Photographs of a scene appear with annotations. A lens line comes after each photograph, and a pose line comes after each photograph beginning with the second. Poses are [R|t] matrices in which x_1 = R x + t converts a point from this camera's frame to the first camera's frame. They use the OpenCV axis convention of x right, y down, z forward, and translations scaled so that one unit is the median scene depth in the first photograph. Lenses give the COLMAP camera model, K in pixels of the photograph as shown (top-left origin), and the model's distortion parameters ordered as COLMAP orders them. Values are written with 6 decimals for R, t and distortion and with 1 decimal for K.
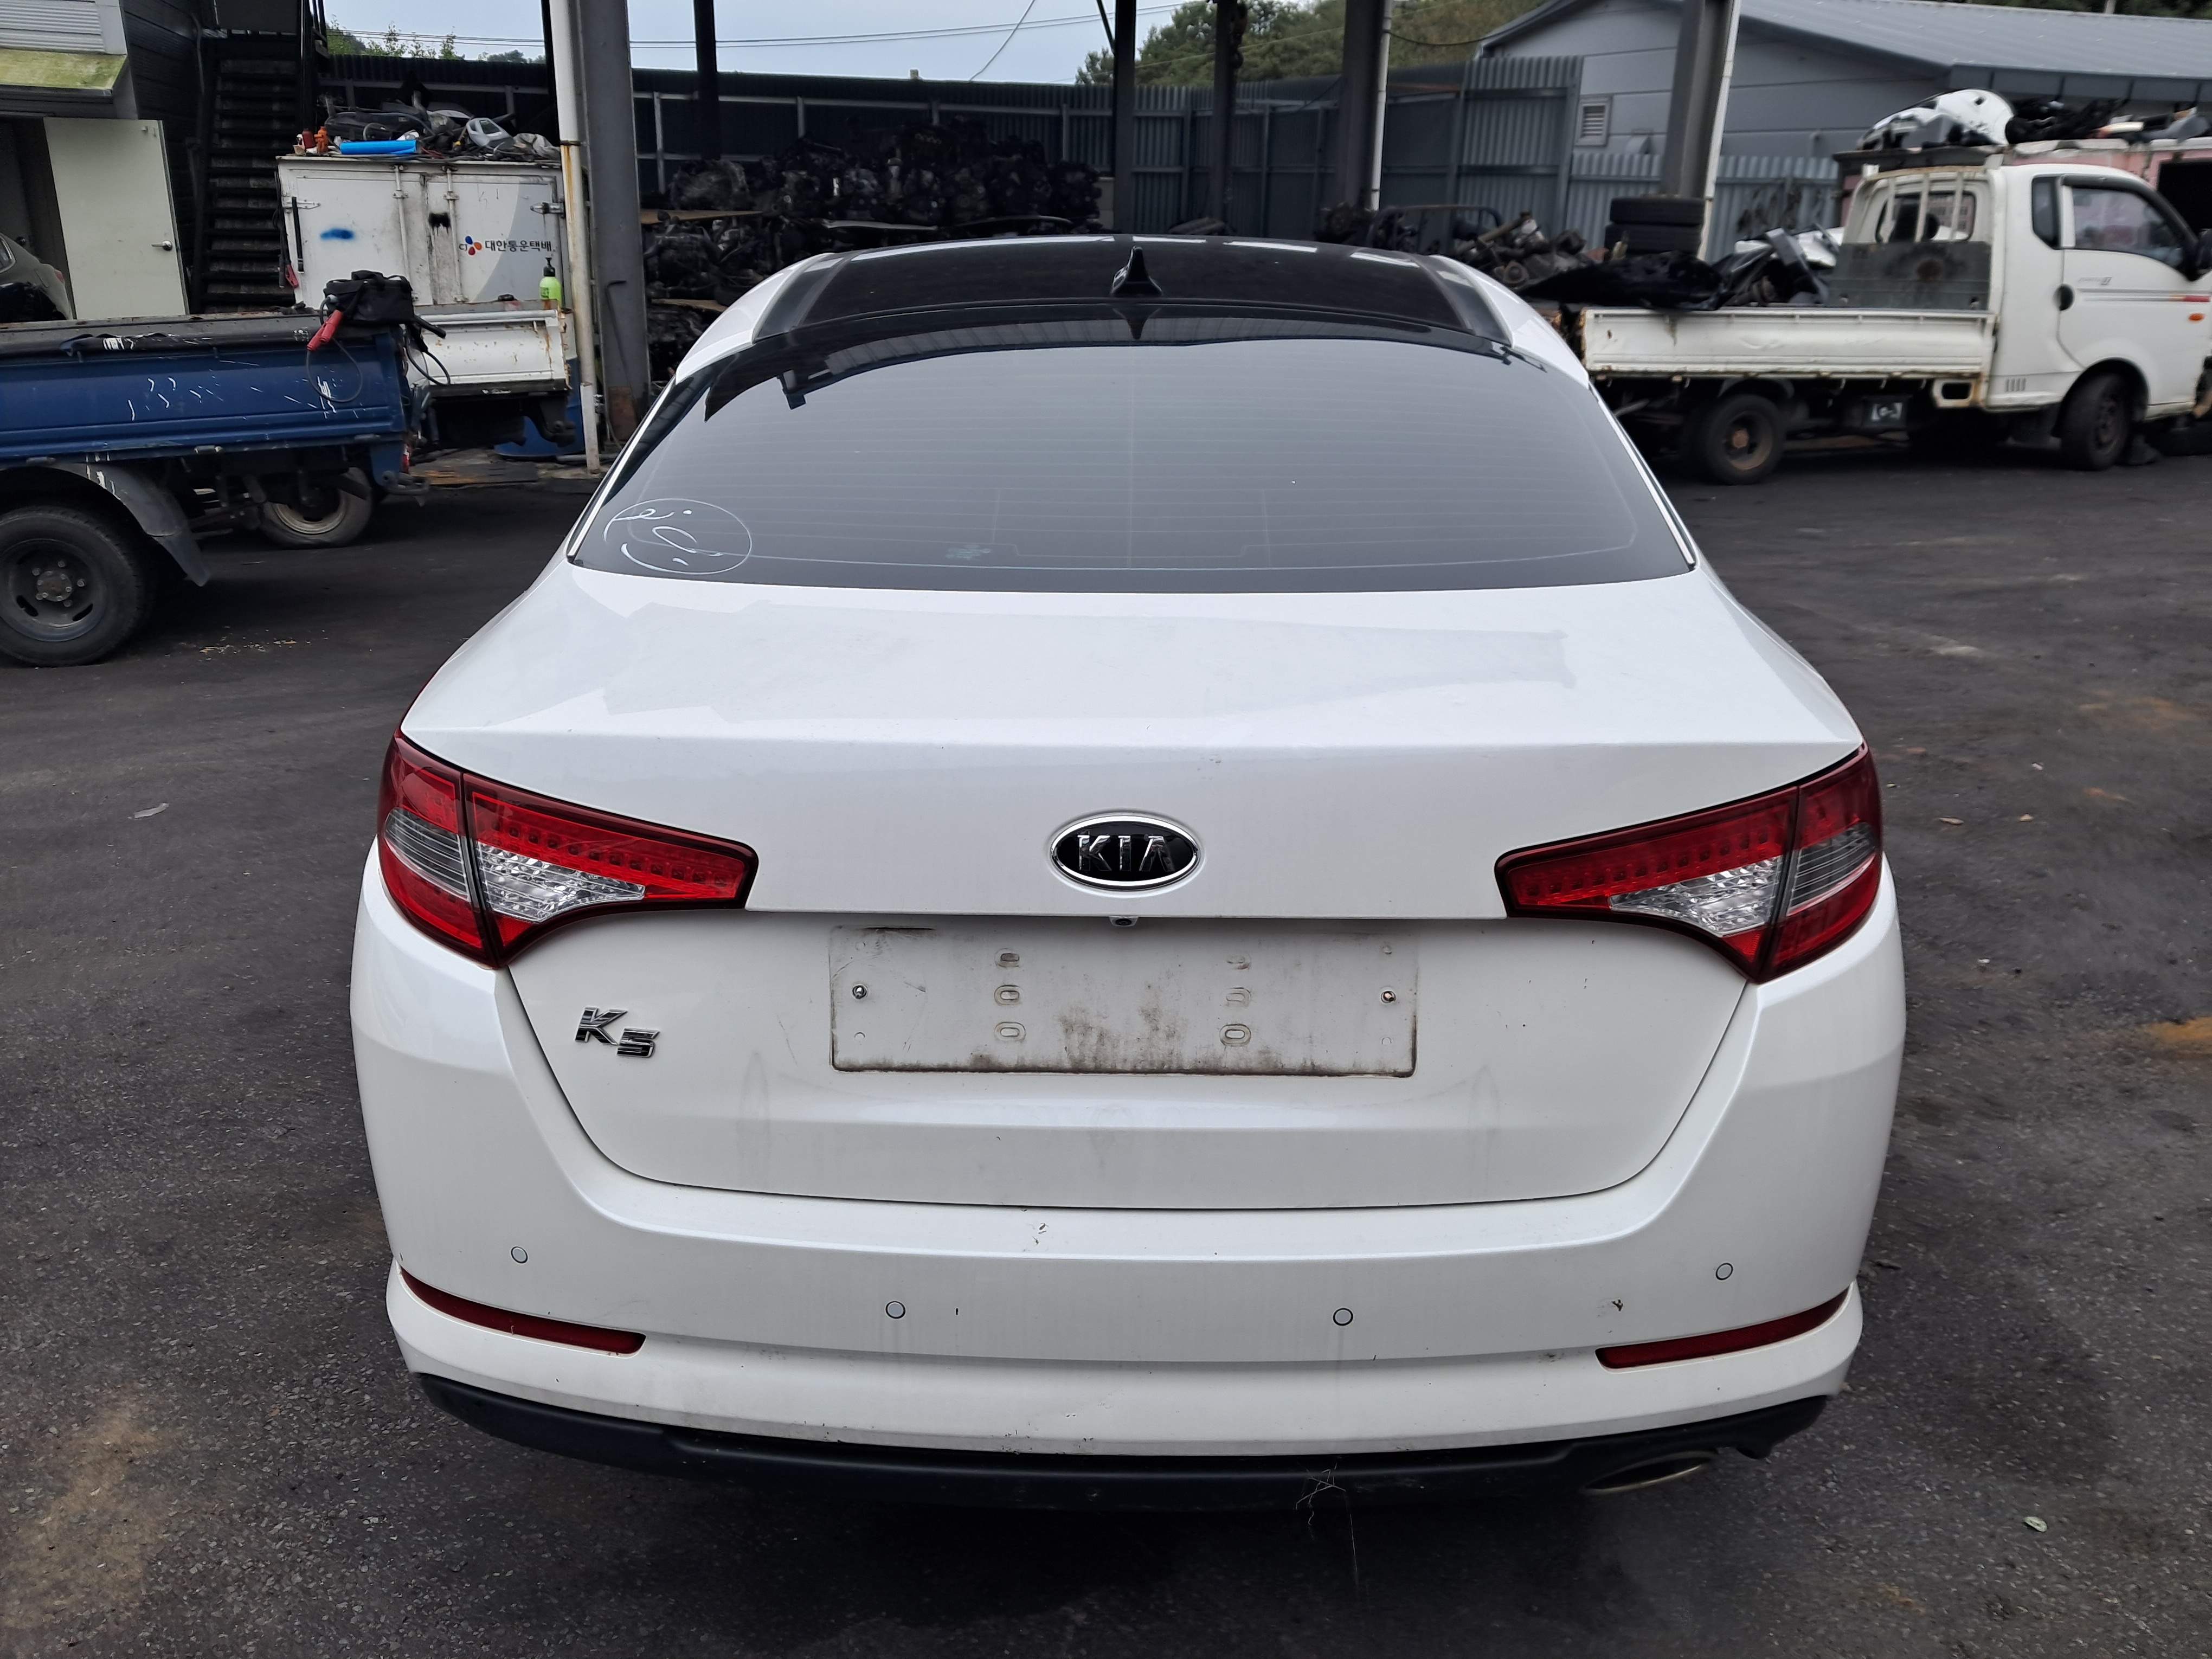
lens RADIAL K [[1753.6, 0, 1109.4], [0, 1753.6, 813.9], [0, 0, 1]] dist [0.004169, -0.001838]
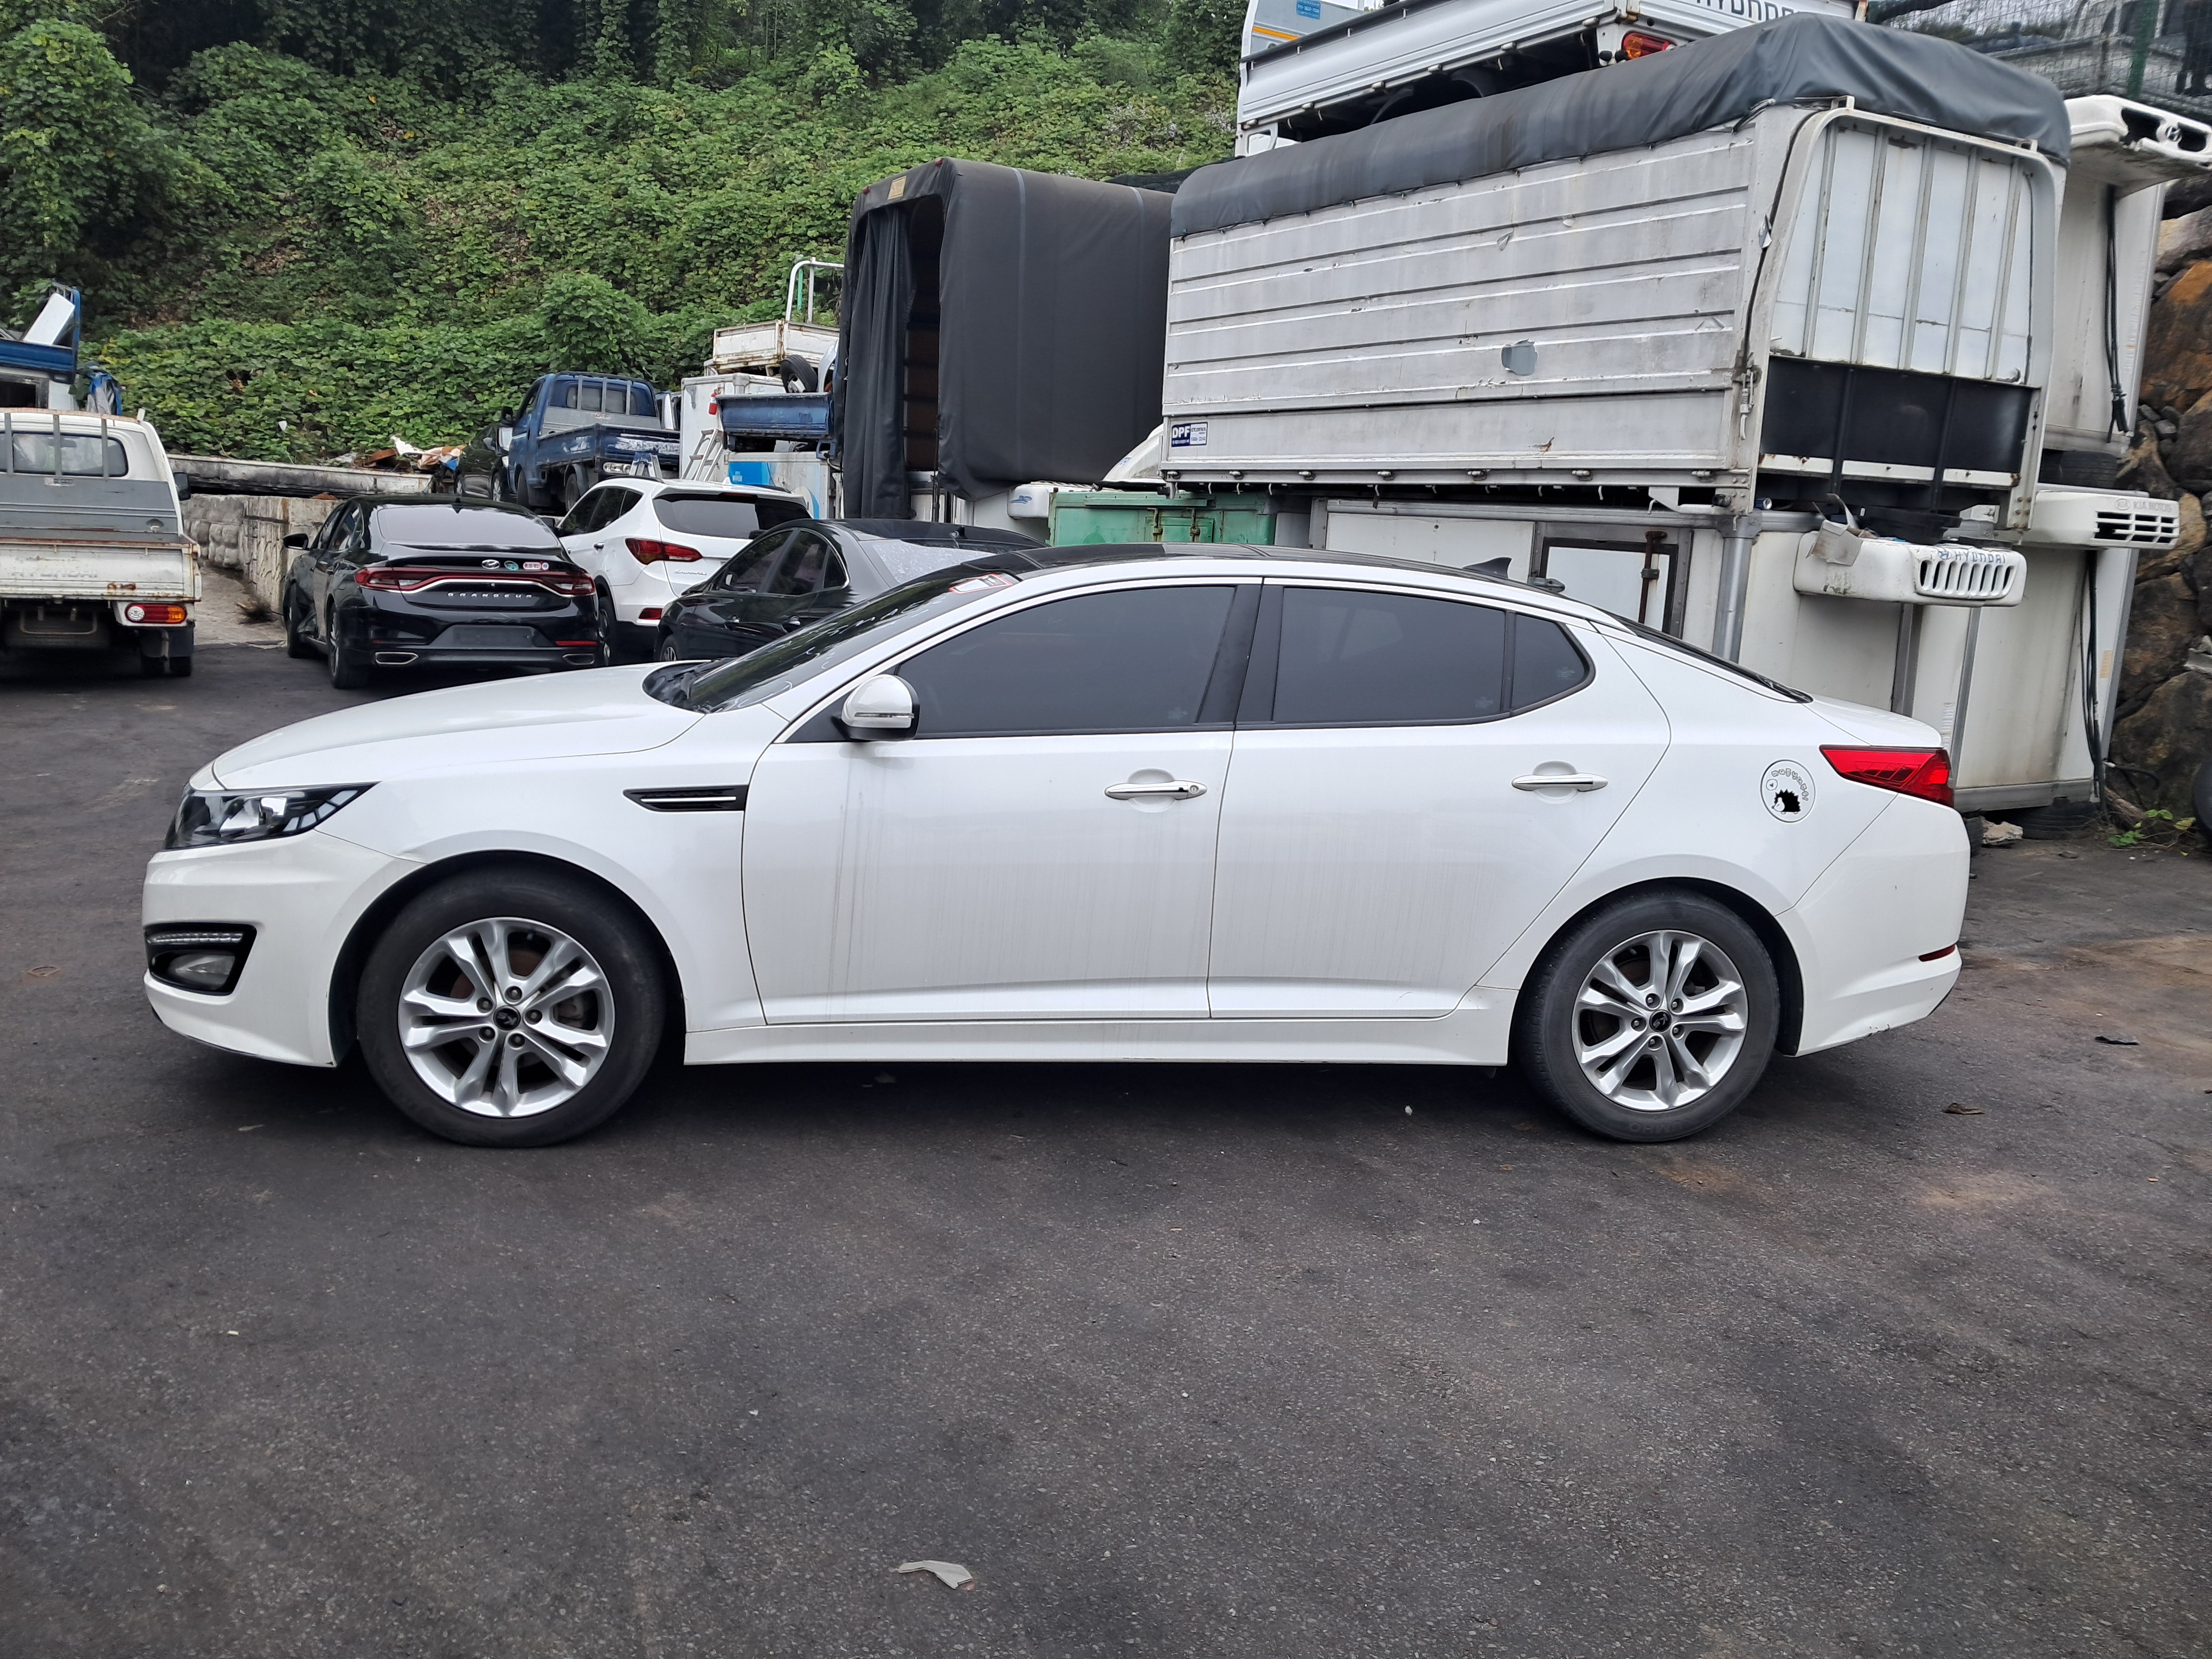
lens RADIAL K [[1753.6, 0, 1109.4], [0, 1753.6, 813.9], [0, 0, 1]] dist [0.004169, -0.001838]
pose [[-0.177402, -0.175412, 0.968380, -0.361577], [0.267831, 0.938242, 0.219018, -0.113927], [-0.946993, 0.298216, -0.119465, 0.327884]]
